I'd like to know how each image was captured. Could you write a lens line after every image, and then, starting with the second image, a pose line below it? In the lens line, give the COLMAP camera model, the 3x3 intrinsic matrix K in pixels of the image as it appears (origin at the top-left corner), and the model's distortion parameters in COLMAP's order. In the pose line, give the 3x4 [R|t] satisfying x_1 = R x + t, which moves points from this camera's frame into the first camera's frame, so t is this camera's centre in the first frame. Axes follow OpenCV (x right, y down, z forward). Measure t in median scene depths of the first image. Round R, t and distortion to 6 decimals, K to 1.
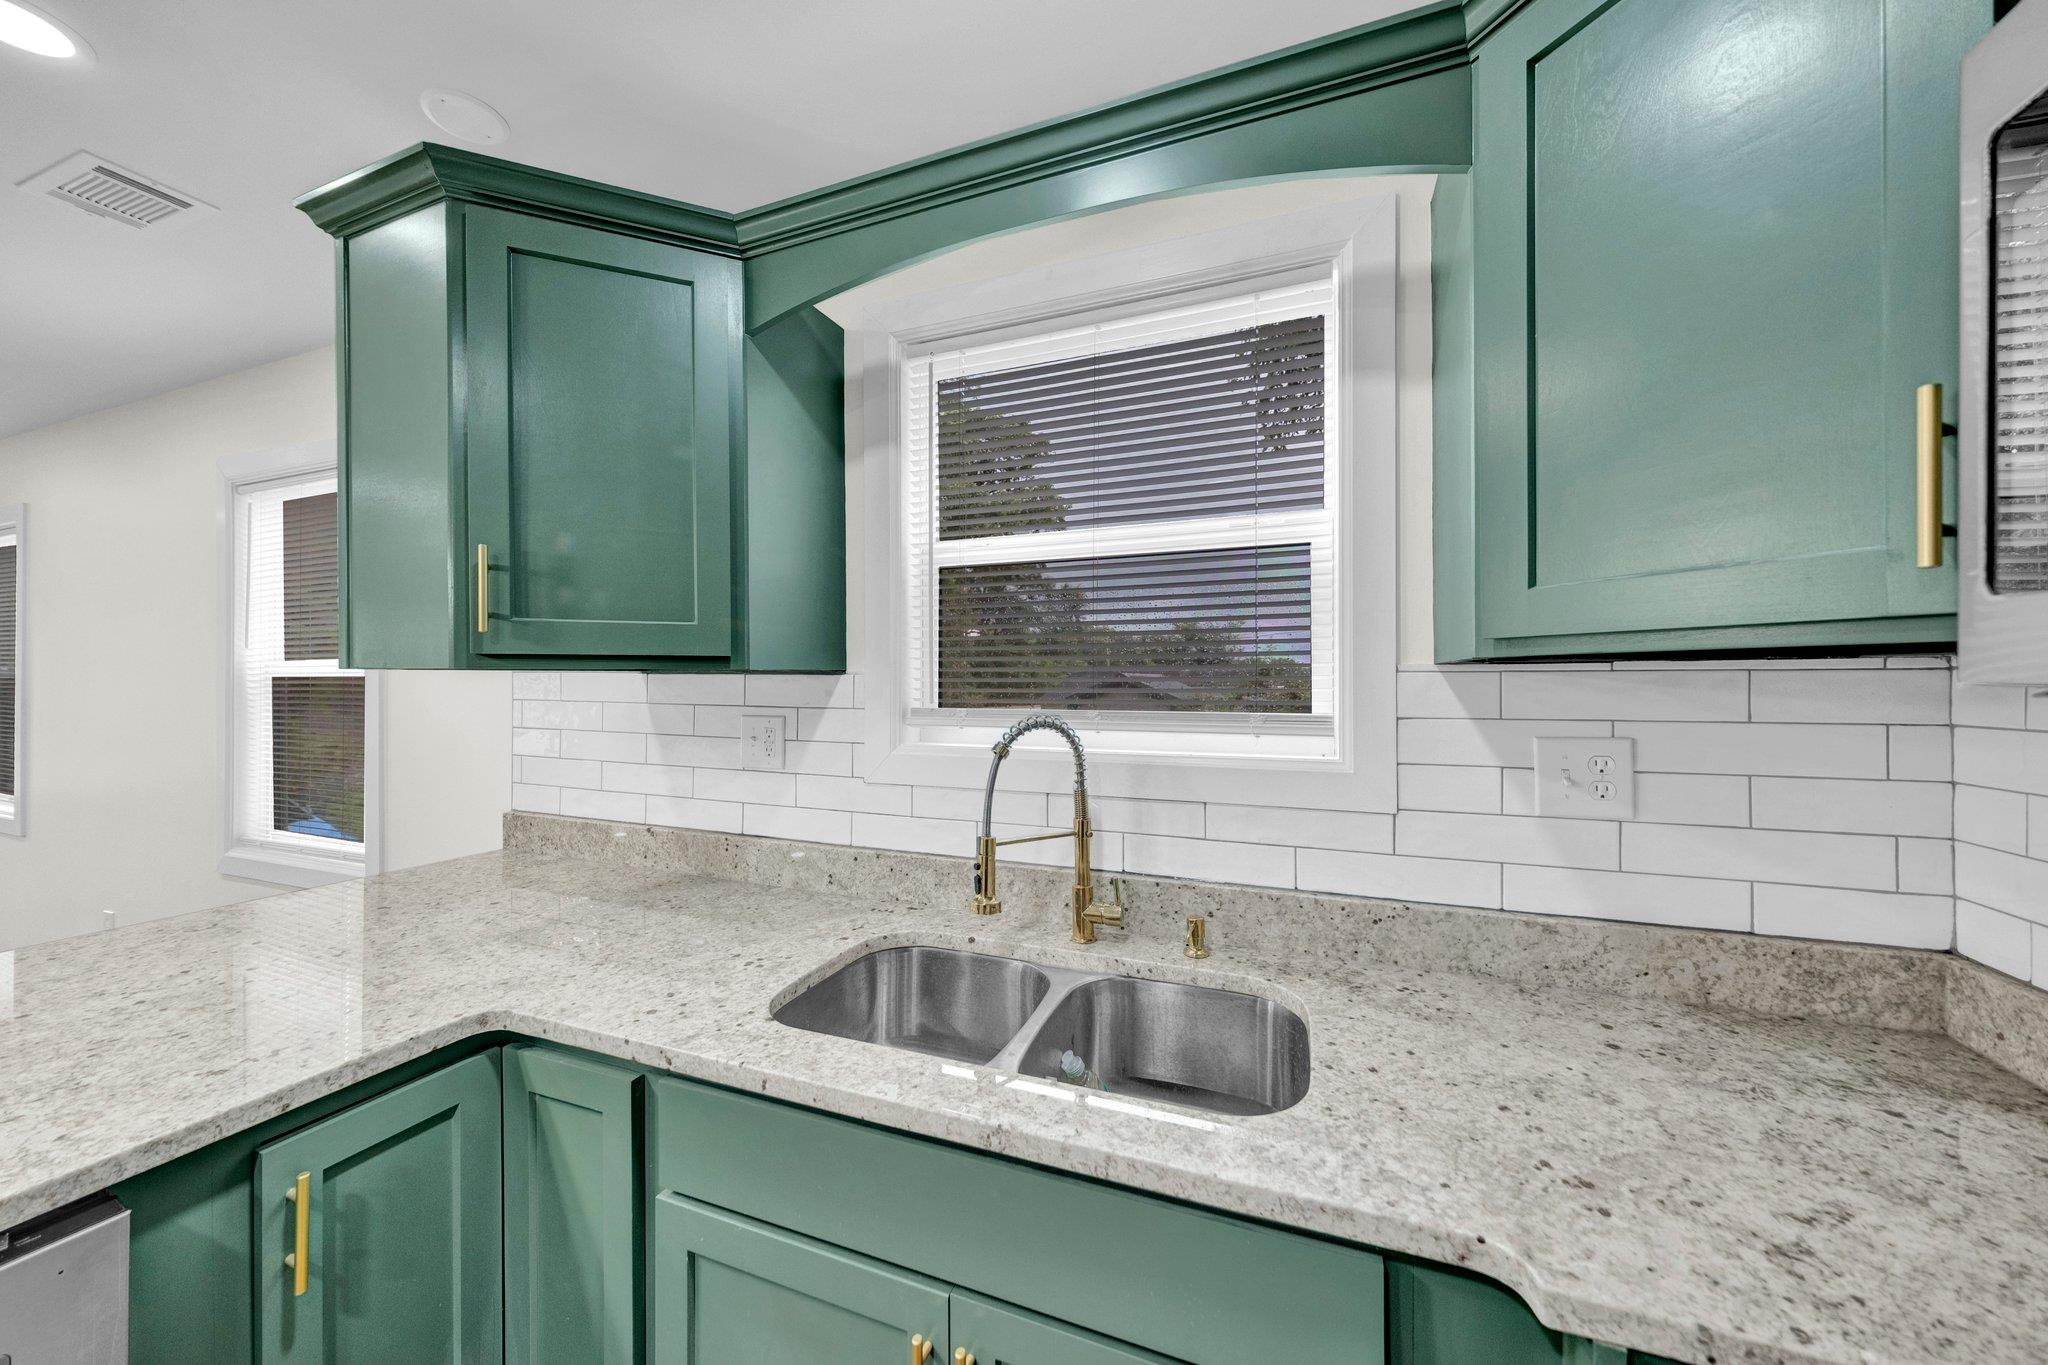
lens RADIAL K [[711.7, 0, 1029.6], [0, 711.7, 682.9], [0, 0, 1]] dist [0.009605, -0.002403]
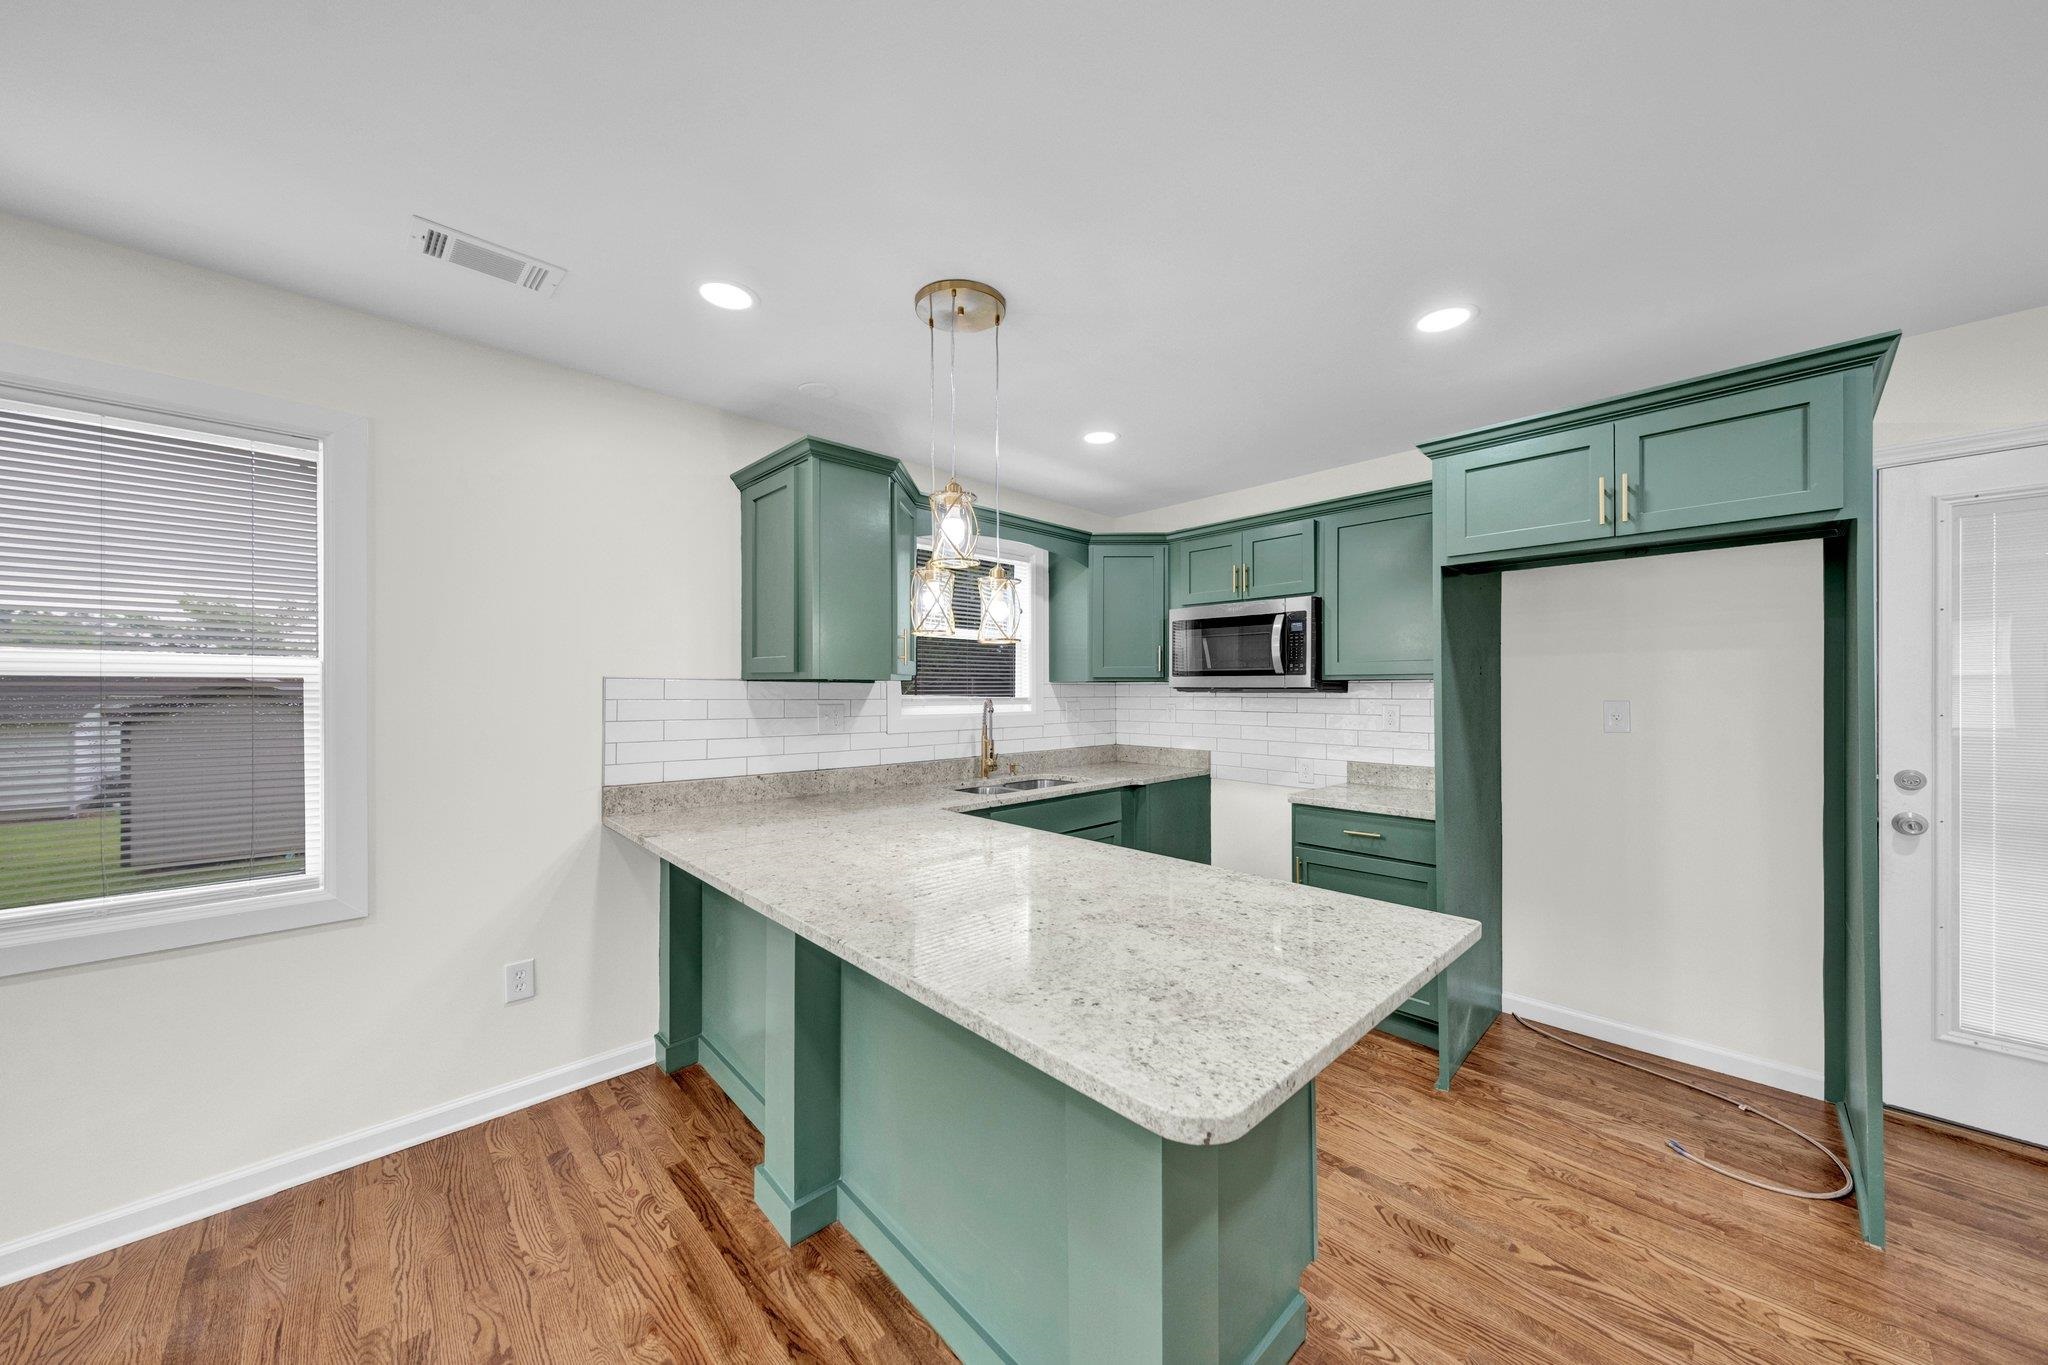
lens RADIAL K [[704.3, 0, 1027.5], [0, 704.3, 691.9], [0, 0, 1]] dist [0.012526, -0.003483]
pose [[0.420807, -0.003537, 0.907143, -2.594929], [0.001724, 0.999994, 0.003099, 0.011089], [-0.907148, 0.000260, 0.420811, -0.350508]]
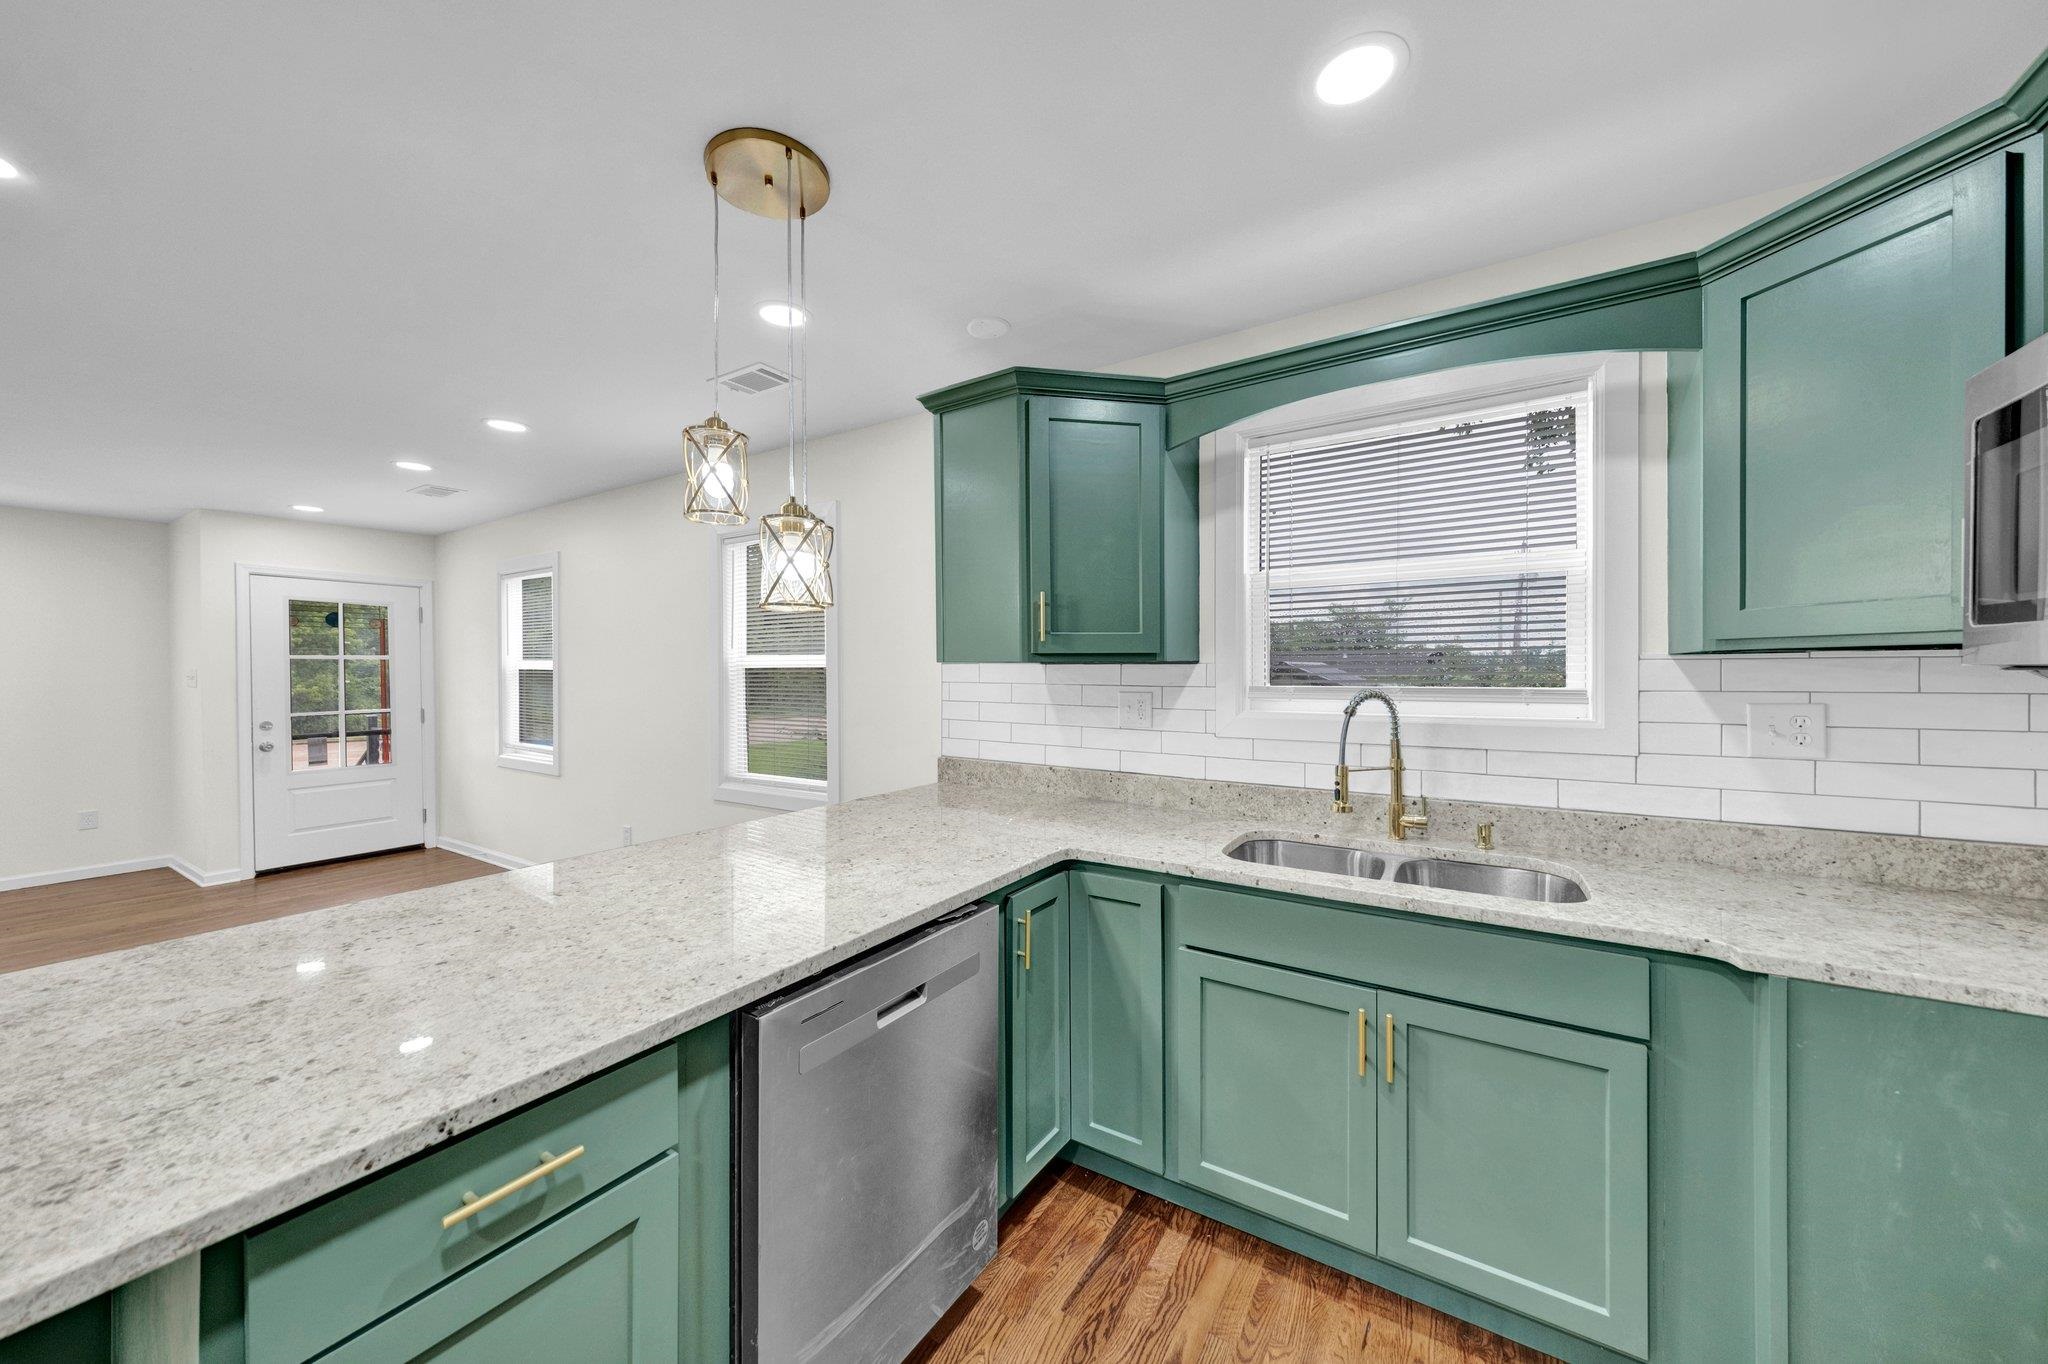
lens RADIAL K [[706.9, 0, 1023.9], [0, 706.9, 679.1], [0, 0, 1]] dist [0.000973, -0.000249]
pose [[0.980765, -0.001629, -0.195186, -0.445429], [0.003880, 0.999930, 0.011153, 0.003587], [0.195155, -0.011696, 0.980703, -0.679343]]
